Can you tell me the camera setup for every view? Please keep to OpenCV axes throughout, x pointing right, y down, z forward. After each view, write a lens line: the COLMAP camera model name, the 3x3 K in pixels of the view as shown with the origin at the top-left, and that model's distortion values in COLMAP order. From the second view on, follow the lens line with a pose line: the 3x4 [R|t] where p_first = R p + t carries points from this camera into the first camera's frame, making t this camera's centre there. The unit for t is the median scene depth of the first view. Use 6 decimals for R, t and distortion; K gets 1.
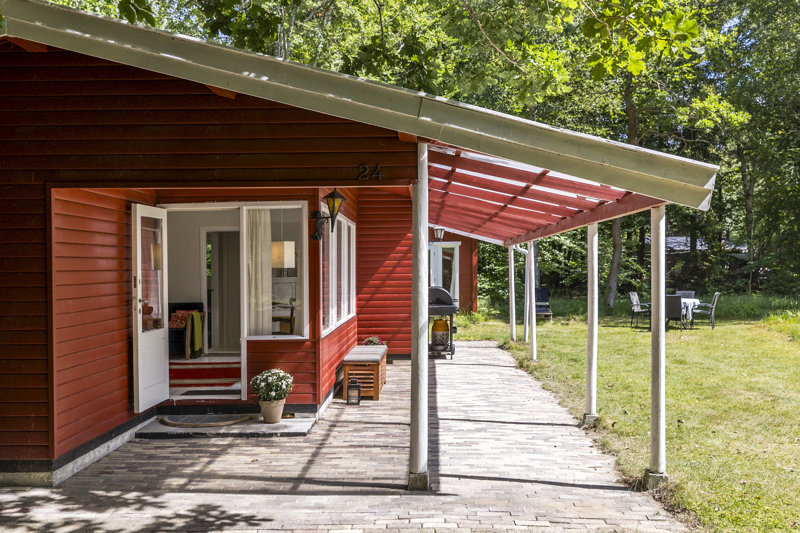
lens RADIAL K [[790.2, 0, 400.6], [0, 790.2, 266.2], [0, 0, 1]] dist [-0.013403, 0.000000]
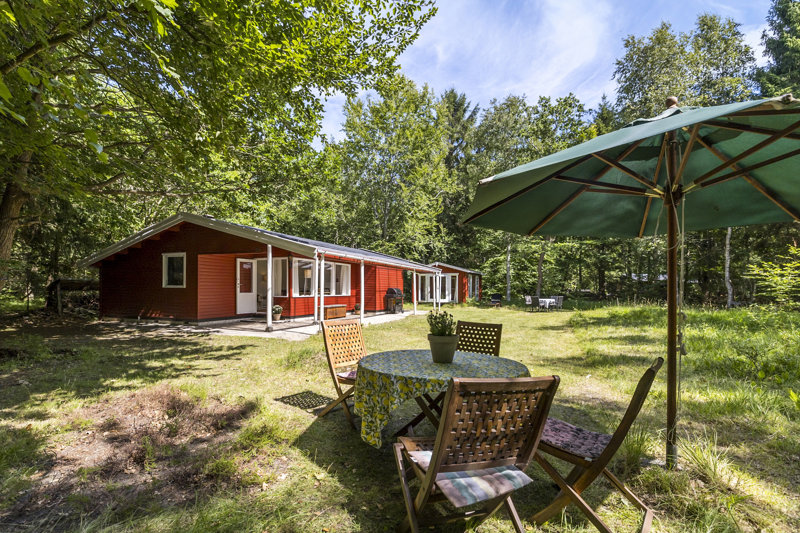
lens RADIAL K [[366.7, 0, 393.4], [0, 366.7, 289.4], [0, 0, 1]] dist [0.005551, 0.000265]
pose [[0.930480, 0.023062, -0.365616, 0.900713], [-0.020347, 0.999729, 0.011277, 0.031354], [0.365777, -0.003053, 0.930698, -0.317481]]
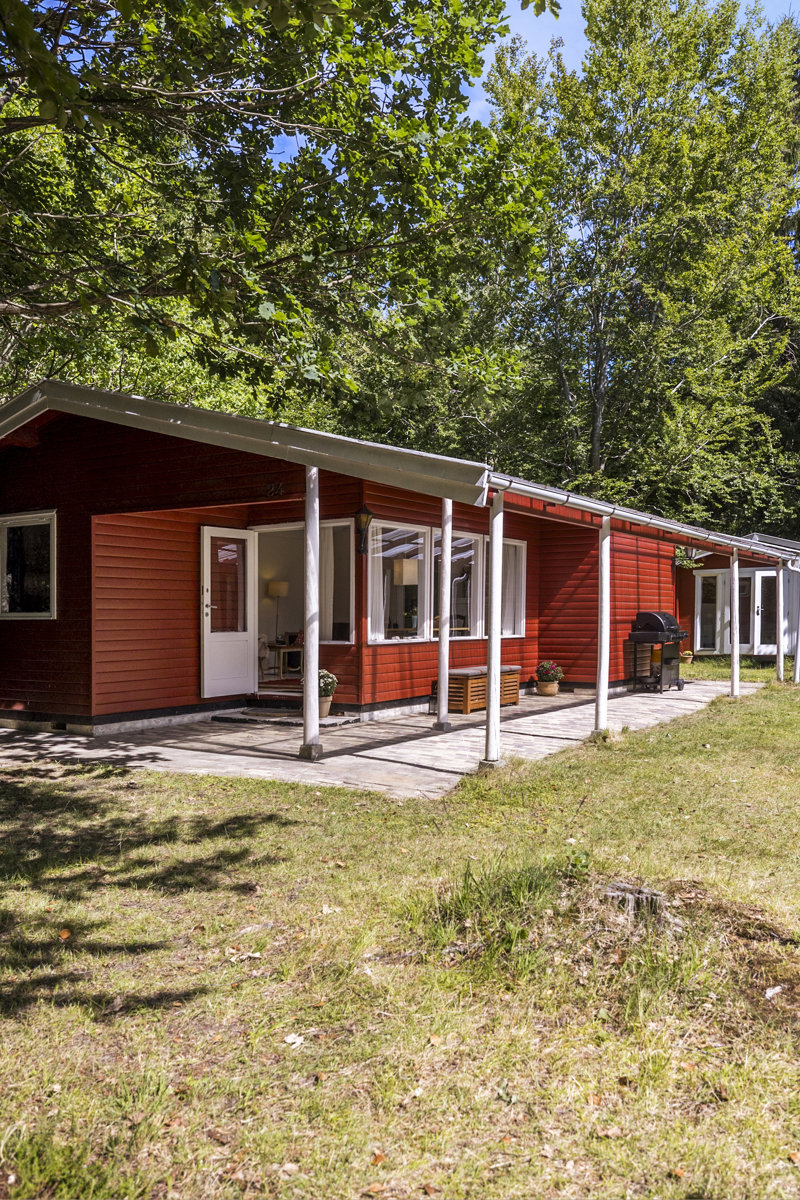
lens RADIAL K [[946.0, 0, 403.9], [0, 946.0, 610.9], [0, 0, 1]] dist [0.036920, 0.004080]
pose [[0.856425, 0.005928, -0.516238, 0.622319], [-0.004267, 0.999981, 0.004405, 0.039808], [0.516254, -0.001569, 0.856434, -0.085790]]
